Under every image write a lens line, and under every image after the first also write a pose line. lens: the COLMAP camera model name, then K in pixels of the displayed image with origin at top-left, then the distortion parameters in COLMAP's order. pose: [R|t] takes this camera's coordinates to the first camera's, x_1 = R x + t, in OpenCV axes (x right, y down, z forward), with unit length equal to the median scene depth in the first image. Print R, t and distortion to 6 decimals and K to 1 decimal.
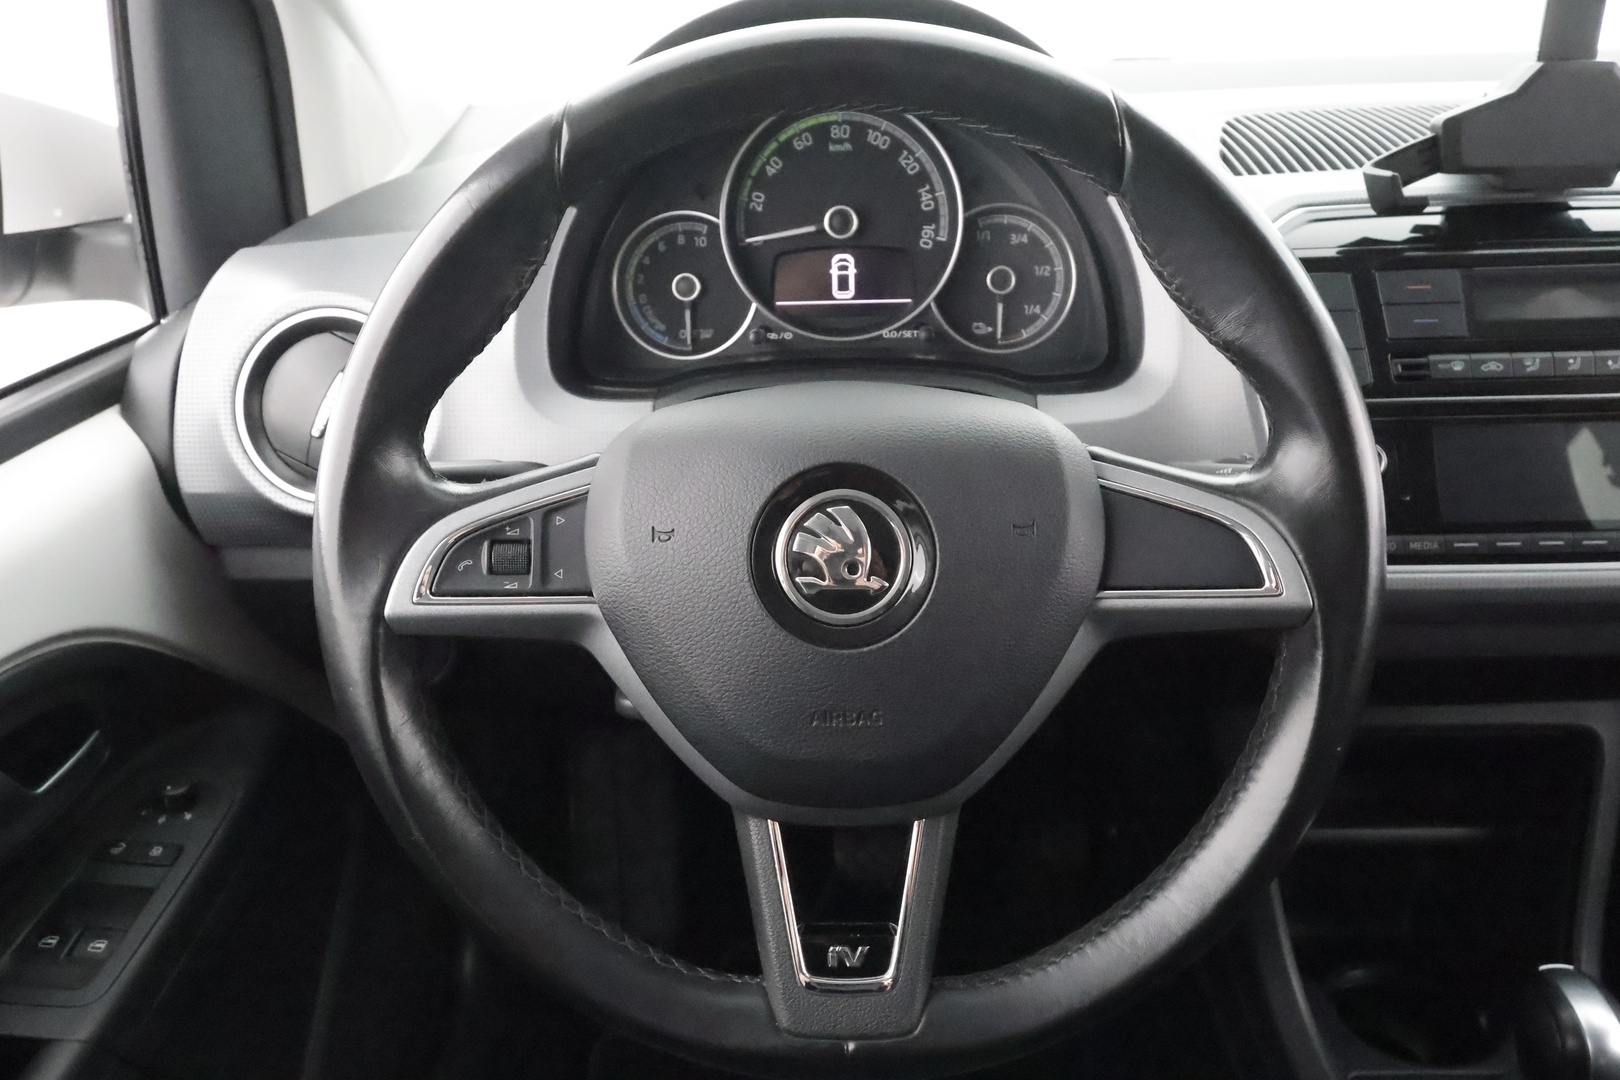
lens RADIAL K [[1255.5, 0, 791.1], [0, 1255.5, 544.7], [0, 0, 1]] dist [0.005272, 0.001501]
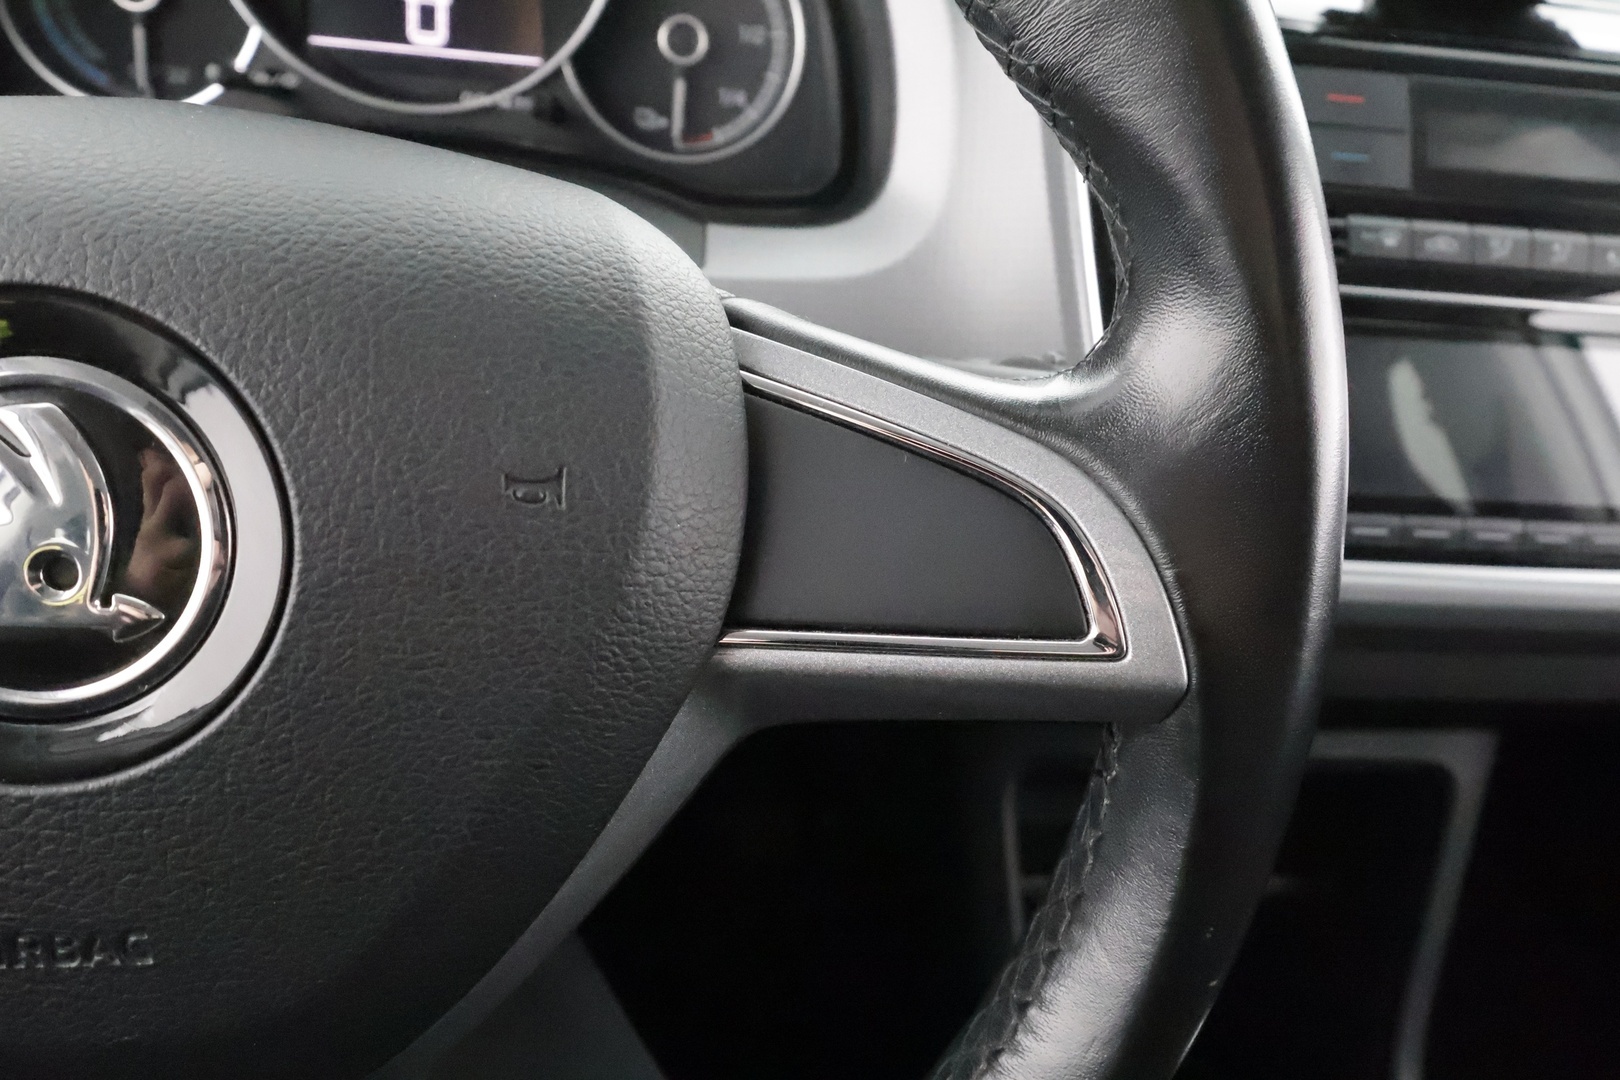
lens RADIAL K [[1176.7, 0, 748.8], [0, 1176.7, 541.7], [0, 0, 1]] dist [0.123999, 0.000120]
pose [[0.988632, 0.038902, 0.145237, 0.185950], [-0.053394, 0.993826, 0.097254, -0.033428], [-0.140557, -0.103904, 0.984605, 0.577447]]
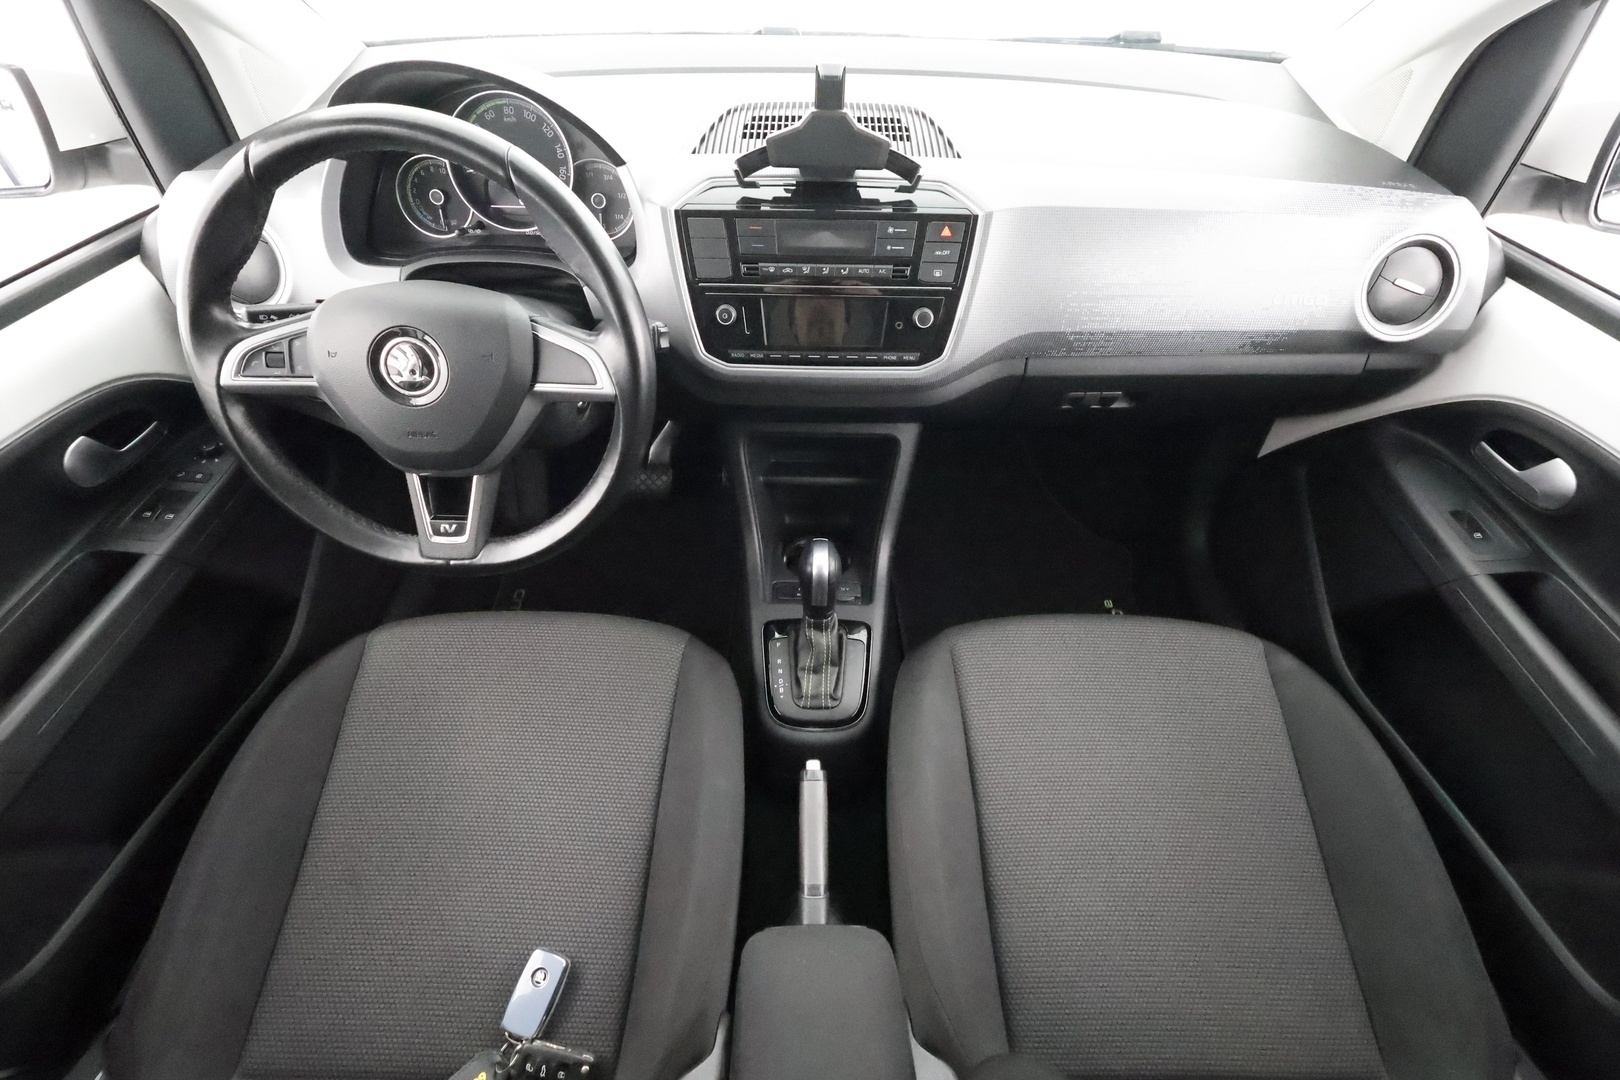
lens RADIAL K [[745.8, 0, 810.0], [0, 745.8, 540.0], [0, 0, 1]] dist [0.000539, 0.000794]
pose [[0.998848, 0.021244, 0.043037, 0.692440], [-0.034180, 0.944353, 0.327153, -0.156763], [-0.033692, -0.328247, 0.943991, -0.421851]]
